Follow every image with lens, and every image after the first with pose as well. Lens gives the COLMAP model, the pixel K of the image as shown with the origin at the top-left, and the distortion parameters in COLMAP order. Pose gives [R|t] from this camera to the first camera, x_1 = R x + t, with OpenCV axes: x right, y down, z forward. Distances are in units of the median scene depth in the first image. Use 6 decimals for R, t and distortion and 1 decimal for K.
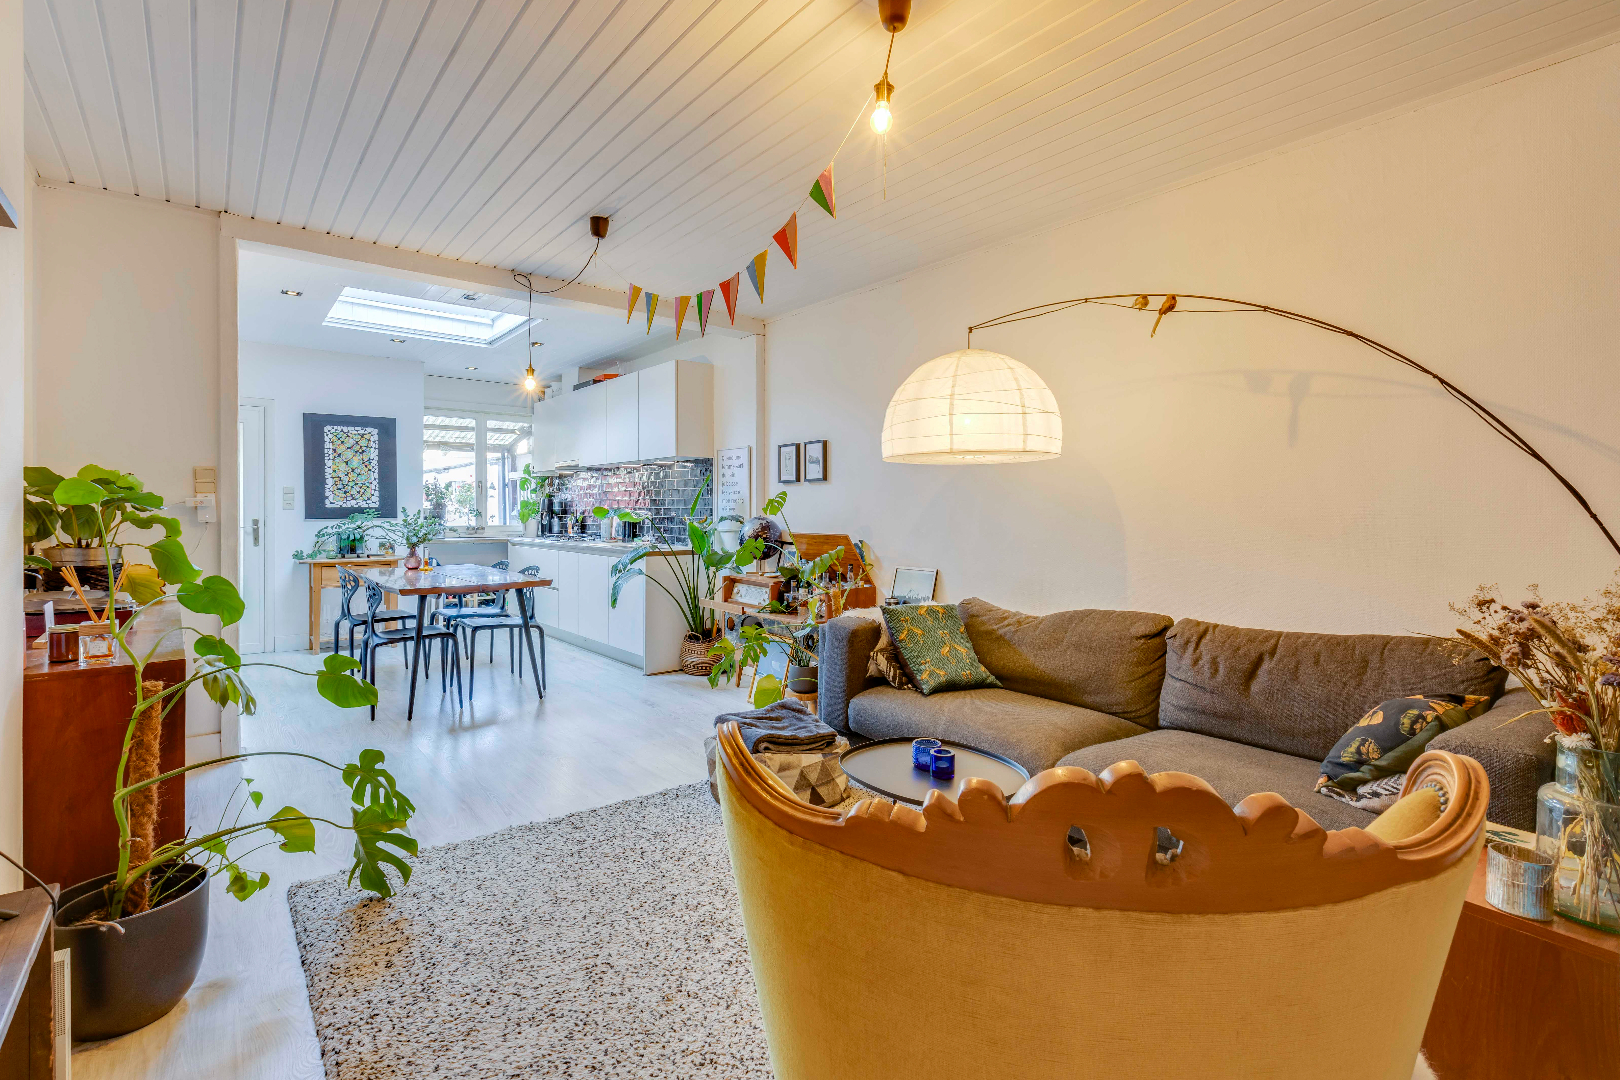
lens RADIAL K [[796.0, 0, 807.6], [0, 796.0, 514.2], [0, 0, 1]] dist [0.027109, 0.000210]
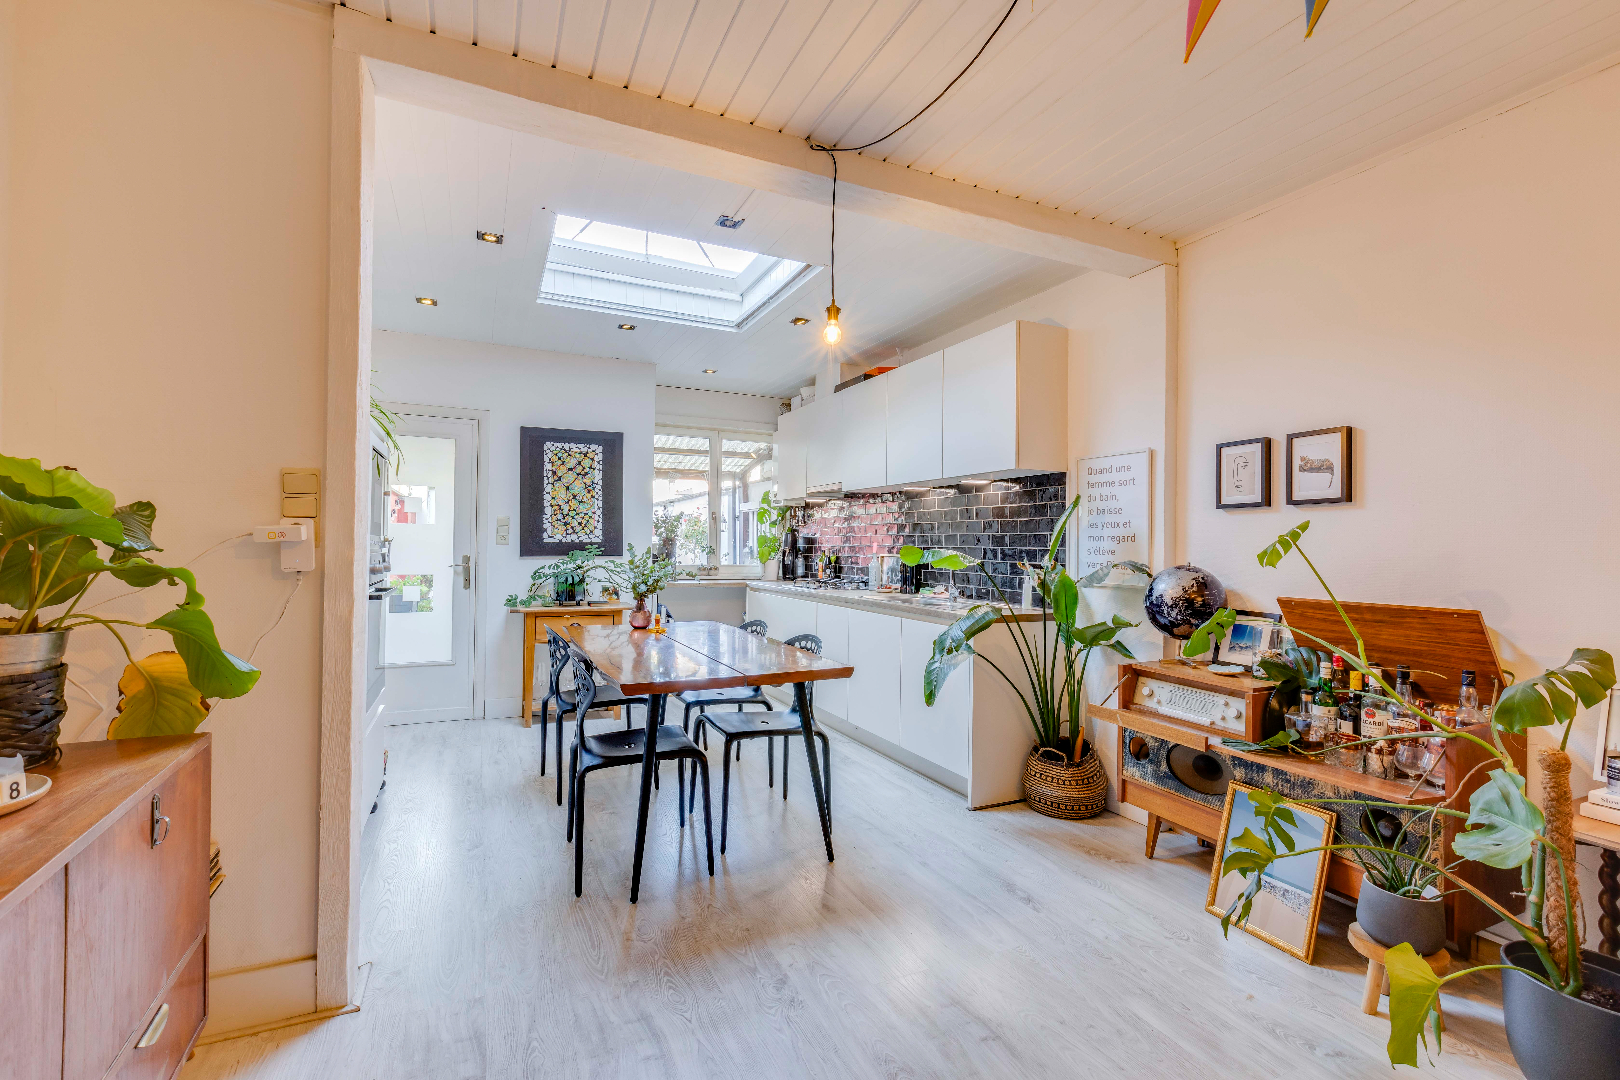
lens RADIAL K [[713.6, 0, 810.0], [0, 713.6, 540.0], [0, 0, 1]] dist [0.003542, 0.000791]
pose [[0.975671, 0.008689, -0.219069, -0.179530], [-0.011626, 0.999859, -0.012121, -0.005318], [0.218932, 0.014373, 0.975634, 0.357792]]
